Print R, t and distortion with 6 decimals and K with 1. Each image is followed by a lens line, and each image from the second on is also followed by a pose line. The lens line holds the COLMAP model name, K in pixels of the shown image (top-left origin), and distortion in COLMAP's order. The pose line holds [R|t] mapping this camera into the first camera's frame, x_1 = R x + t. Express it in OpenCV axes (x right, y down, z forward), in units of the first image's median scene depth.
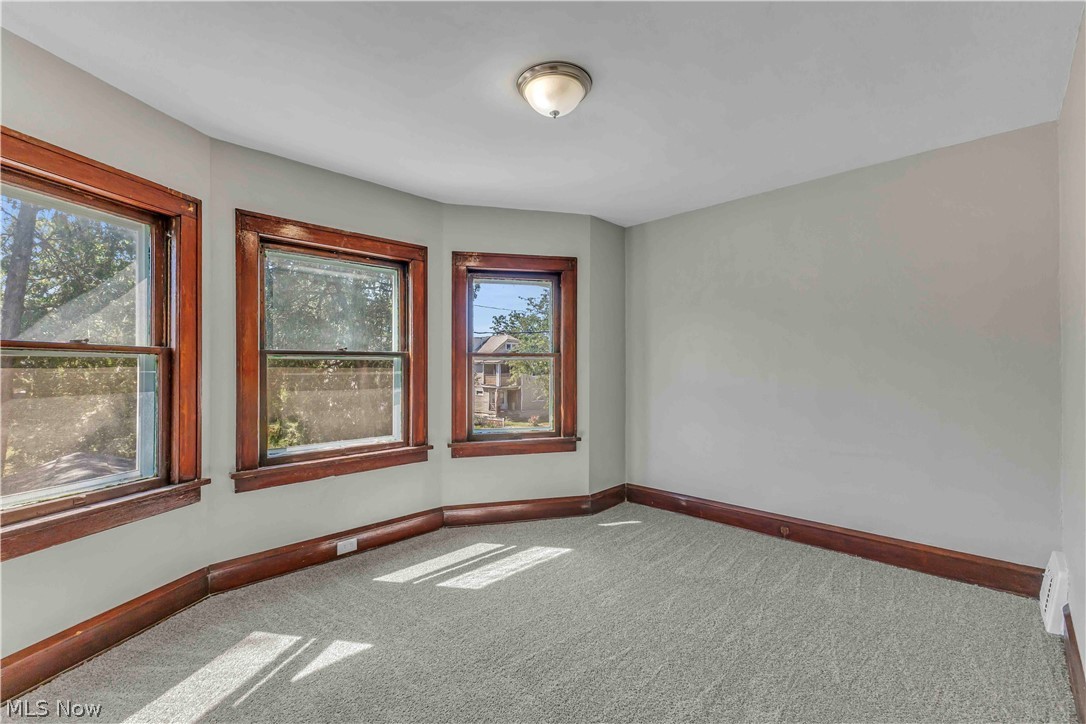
lens RADIAL K [[470.8, 0, 538.3], [0, 470.8, 377.9], [0, 0, 1]] dist [0.002678, 0.000170]
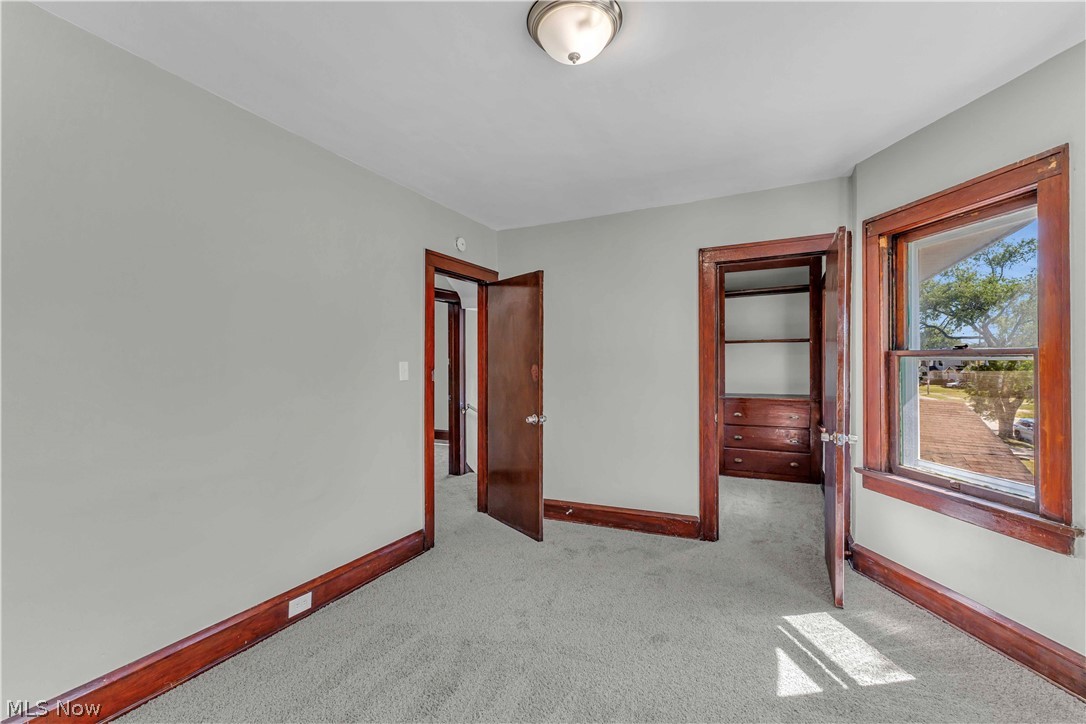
lens RADIAL K [[470.9, 0, 543.0], [0, 470.9, 362.0], [0, 0, 1]] dist [-0.002271, -0.000608]
pose [[-0.946813, 0.001641, -0.321779, 0.347579], [-0.004644, 0.999813, 0.018763, -0.057996], [0.321750, 0.019259, -0.946629, 1.736441]]
